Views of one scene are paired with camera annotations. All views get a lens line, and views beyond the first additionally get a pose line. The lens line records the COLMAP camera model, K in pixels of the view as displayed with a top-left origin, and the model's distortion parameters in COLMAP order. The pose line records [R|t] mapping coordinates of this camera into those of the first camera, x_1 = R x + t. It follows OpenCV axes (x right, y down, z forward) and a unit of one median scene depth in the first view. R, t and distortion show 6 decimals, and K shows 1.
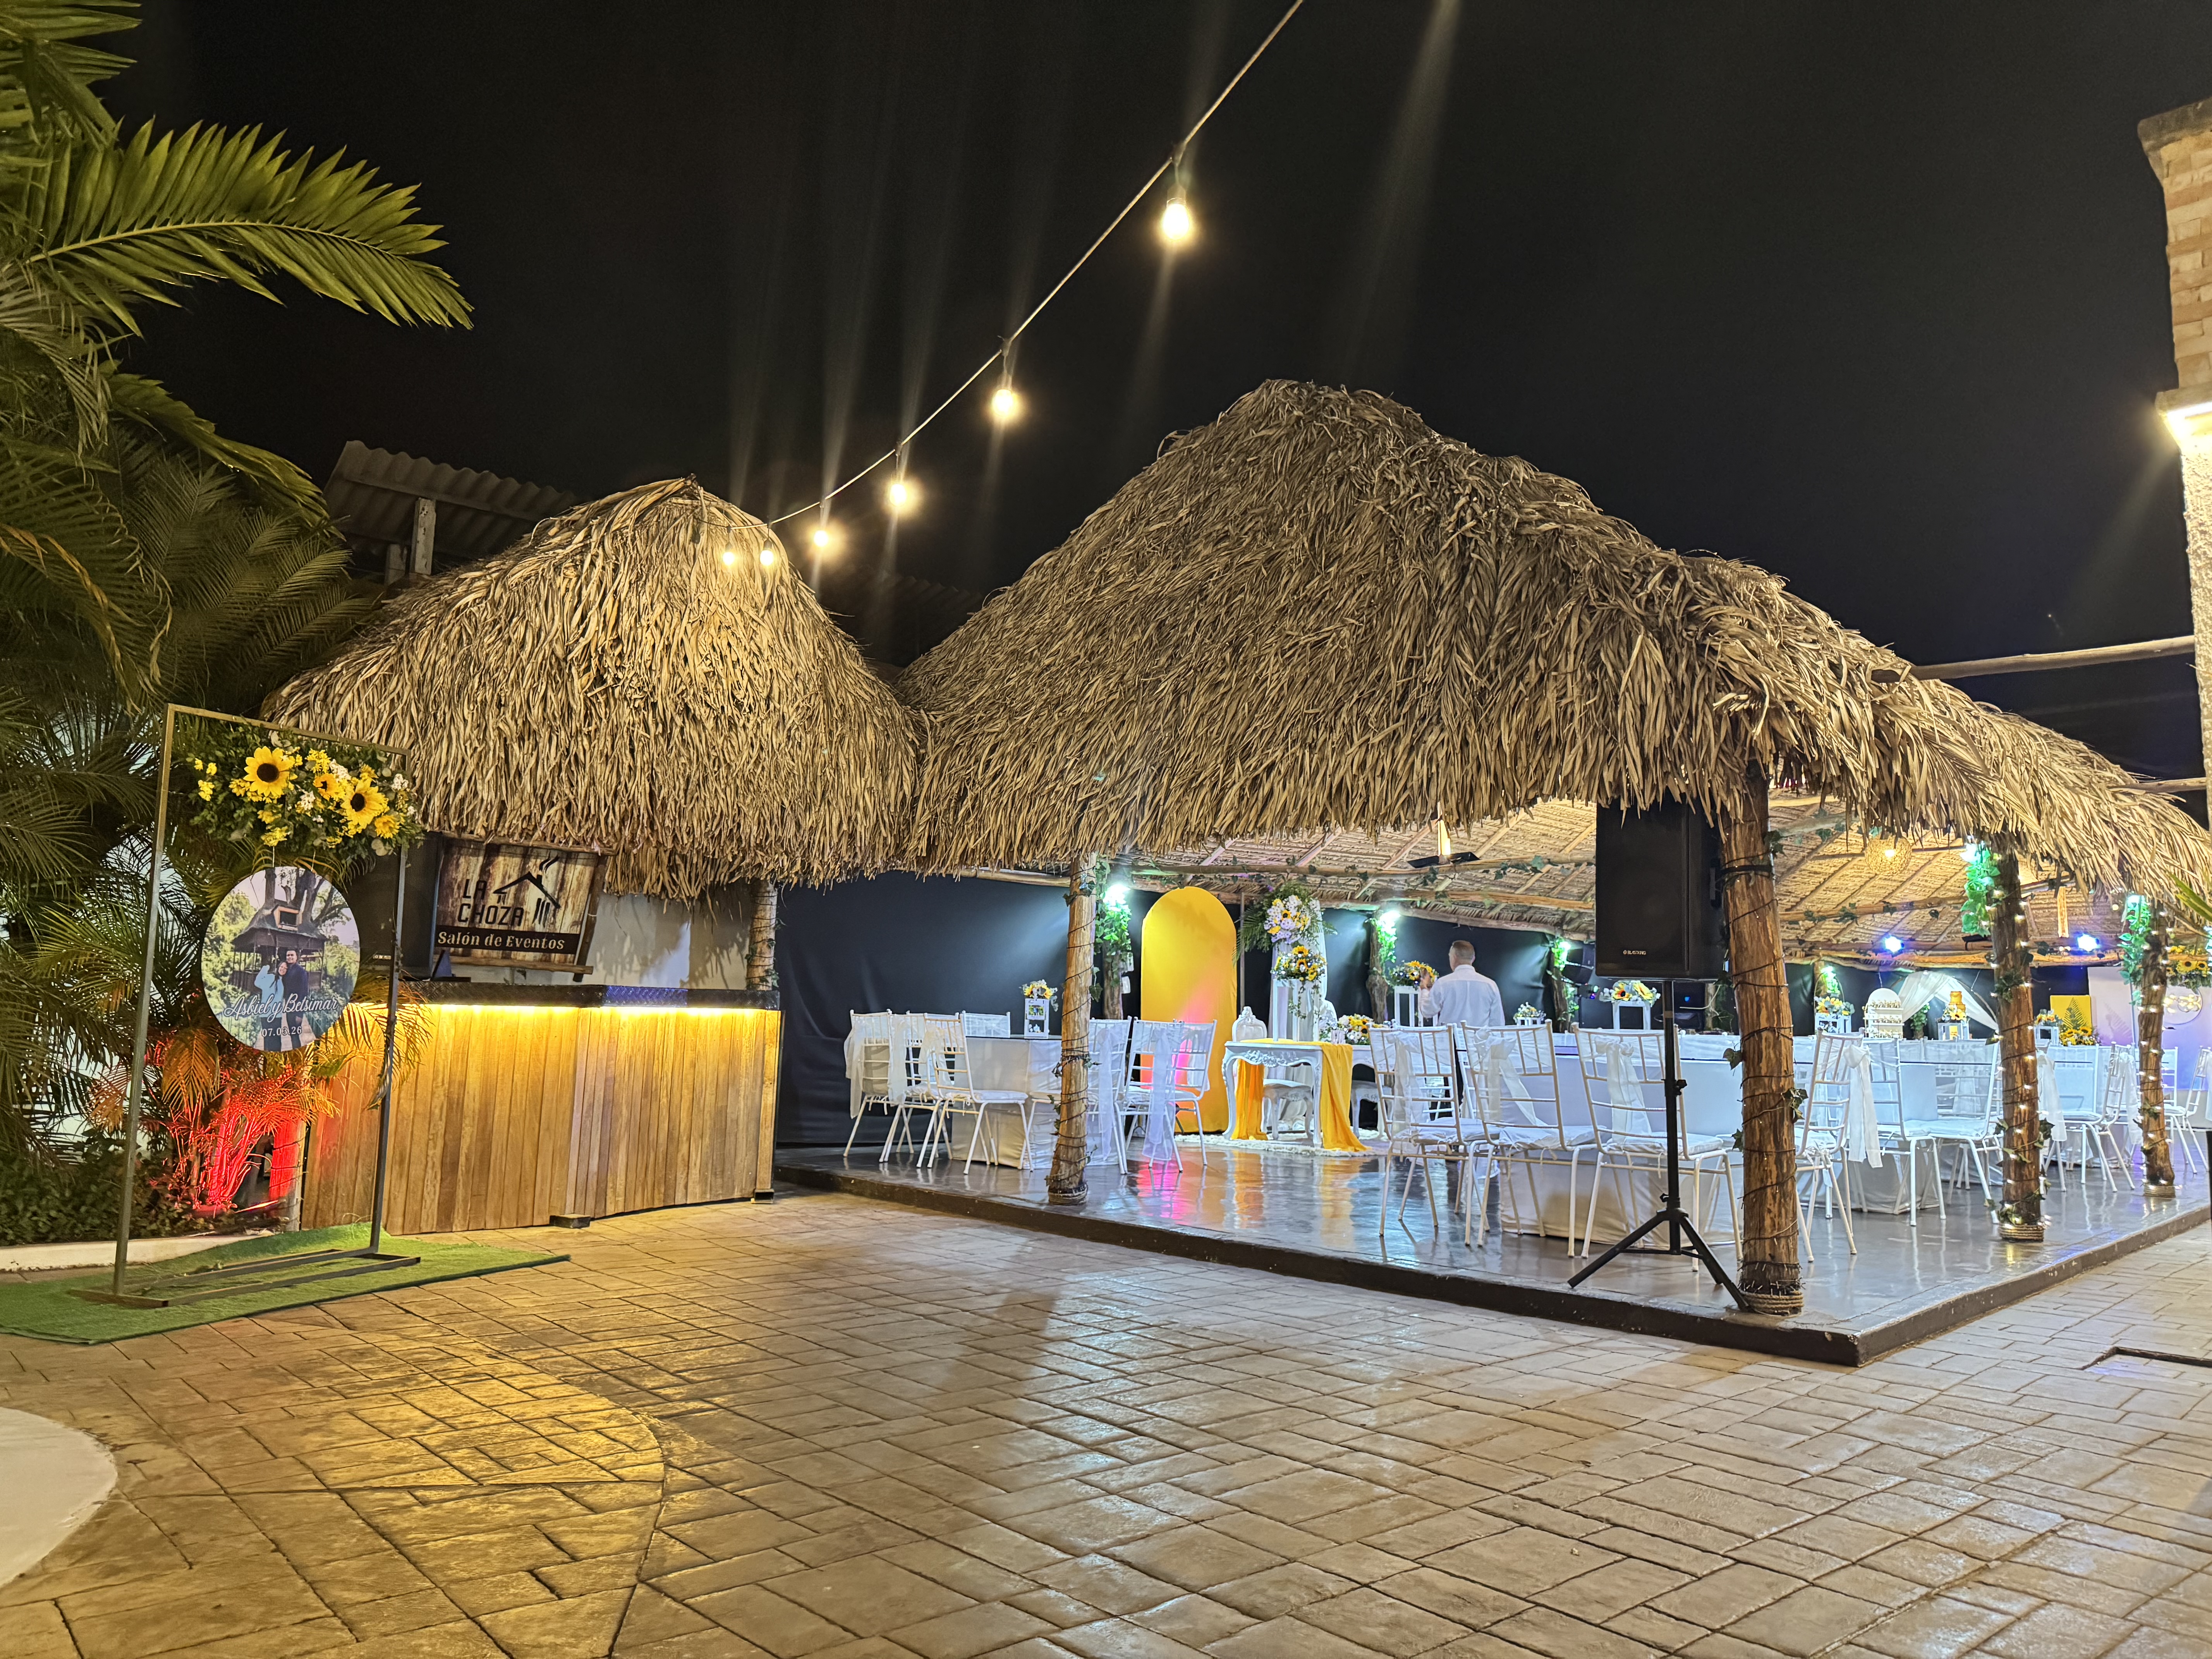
lens RADIAL K [[1541.9, 0, 1109.7], [0, 1541.9, 832.5], [0, 0, 1]] dist [0.038774, -0.017967]
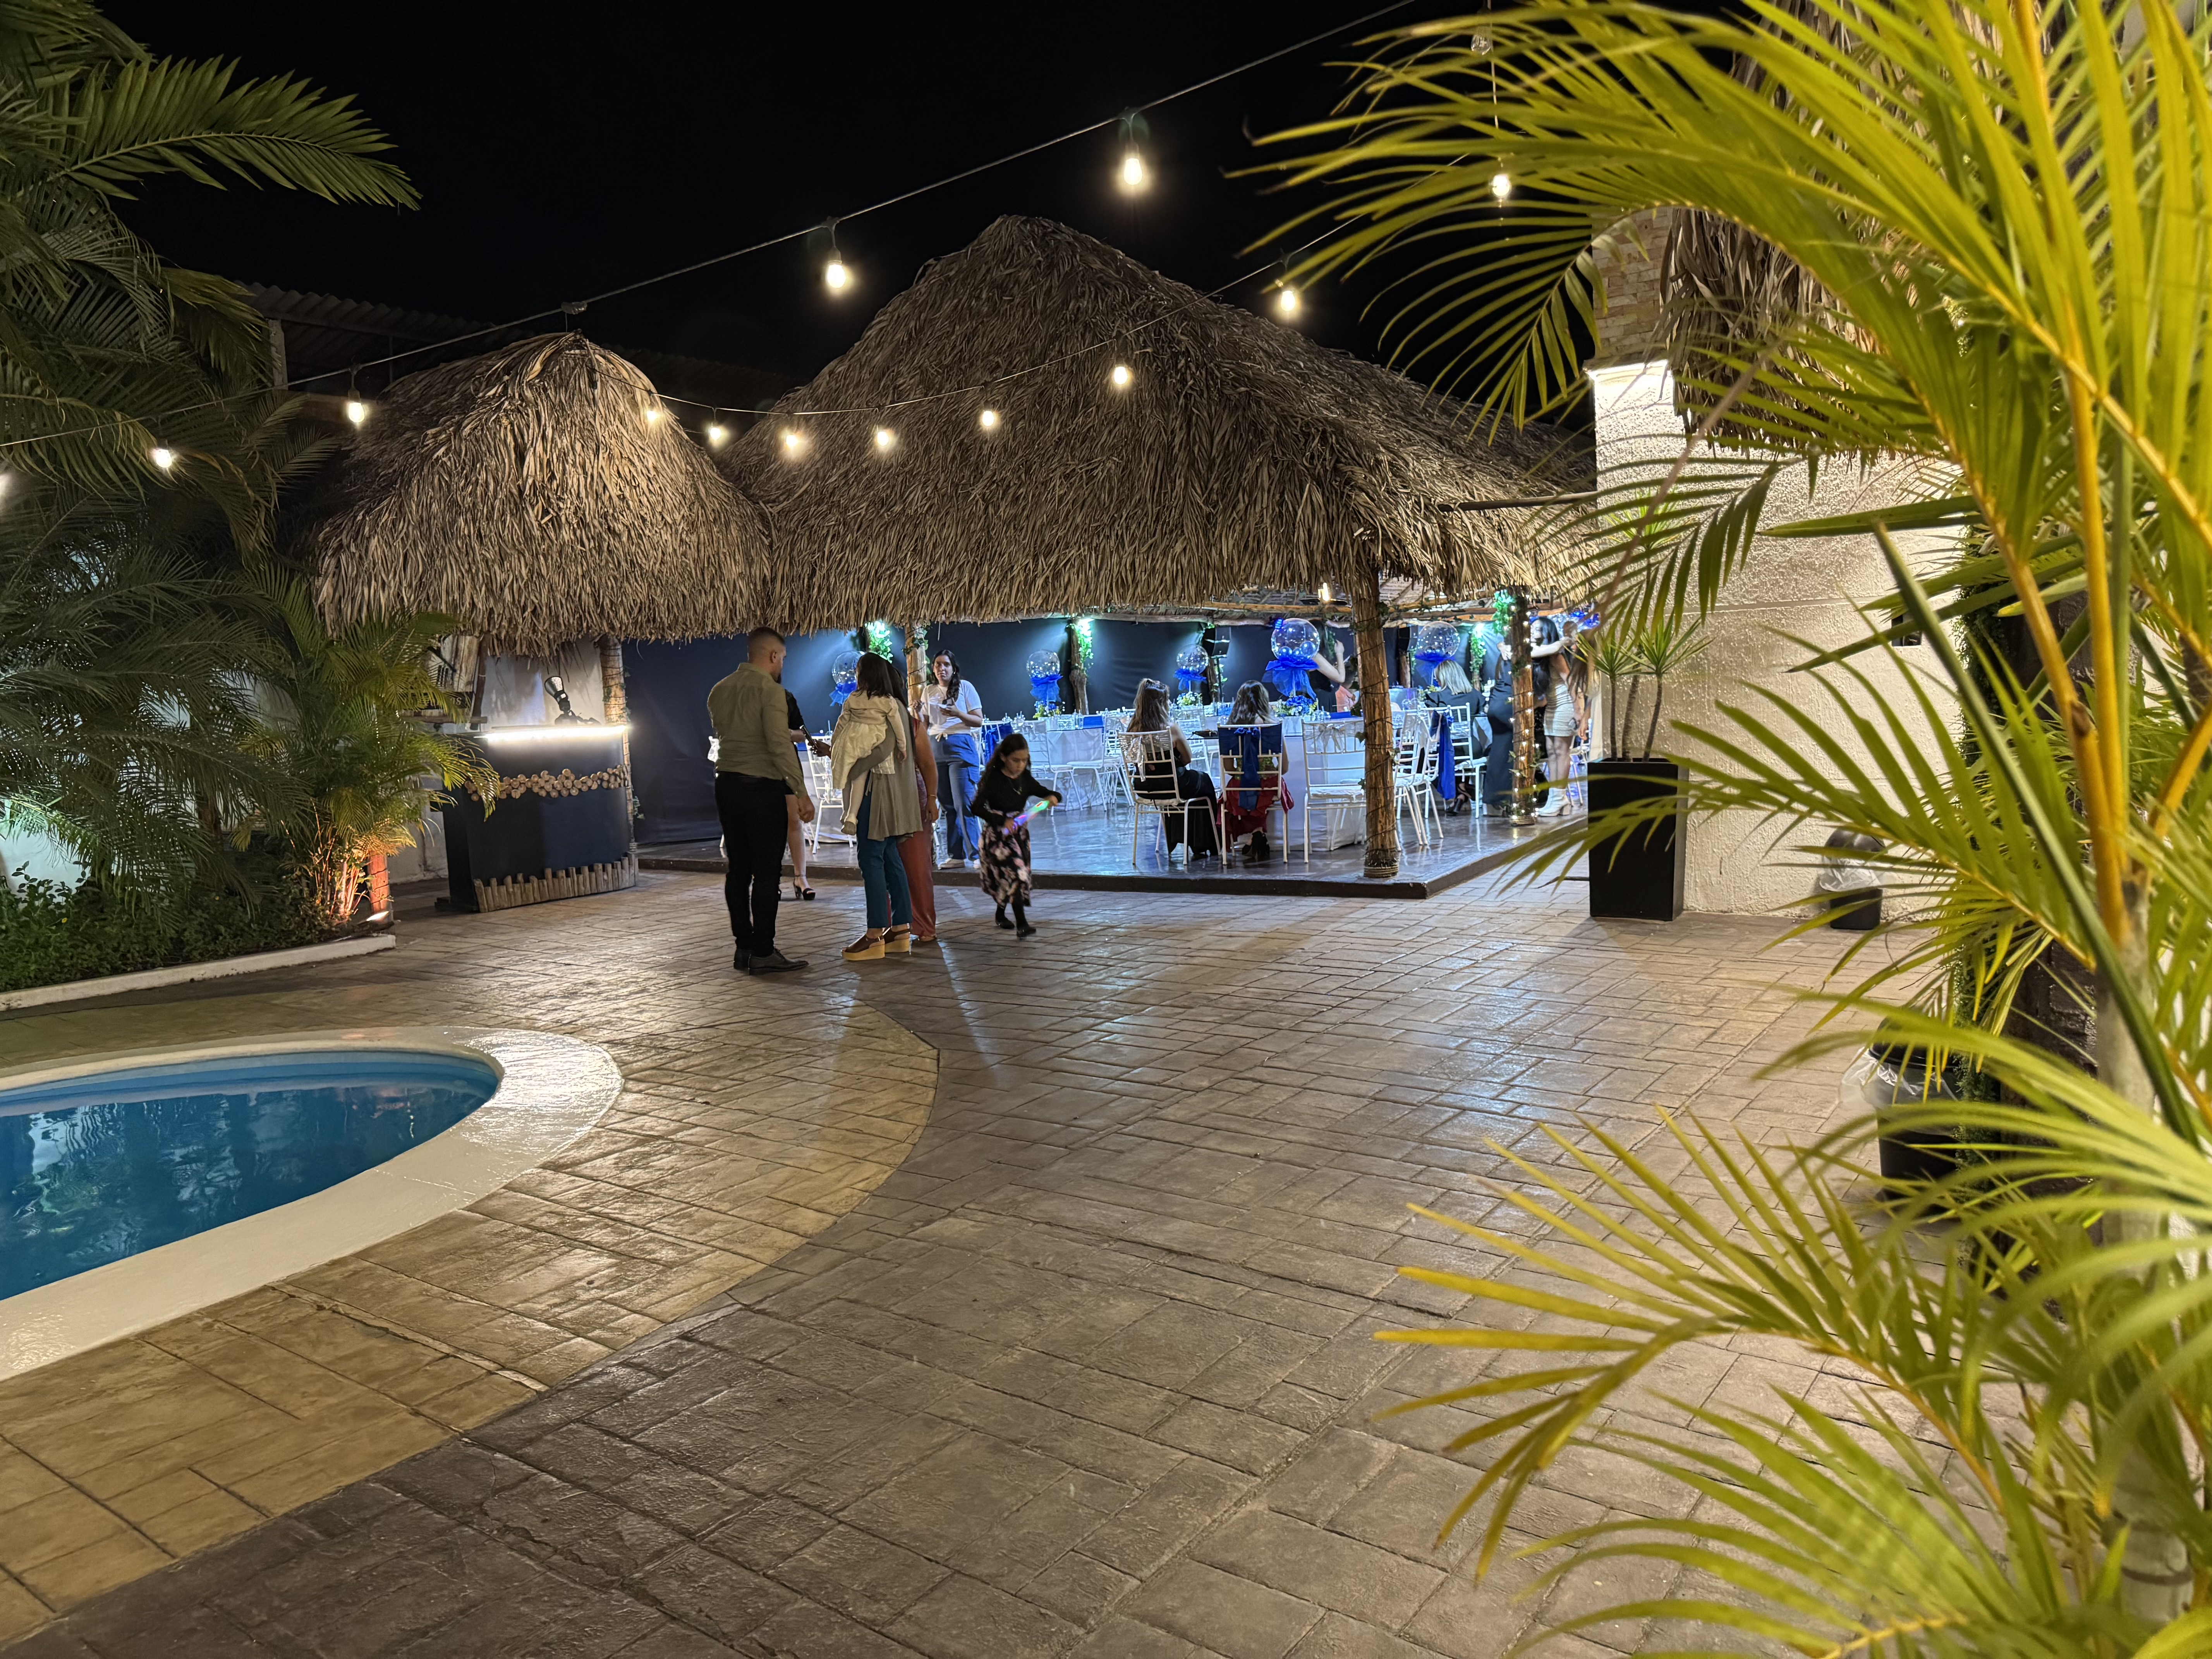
lens RADIAL K [[1541.9, 0, 1095.5], [0, 1541.9, 833.7], [0, 0, 1]] dist [0.038774, -0.017967]
pose [[0.972158, -0.087800, 0.217257, -0.198030], [0.039442, 0.975234, 0.217629, -0.102942], [-0.230984, -0.203001, 0.951544, -0.431097]]
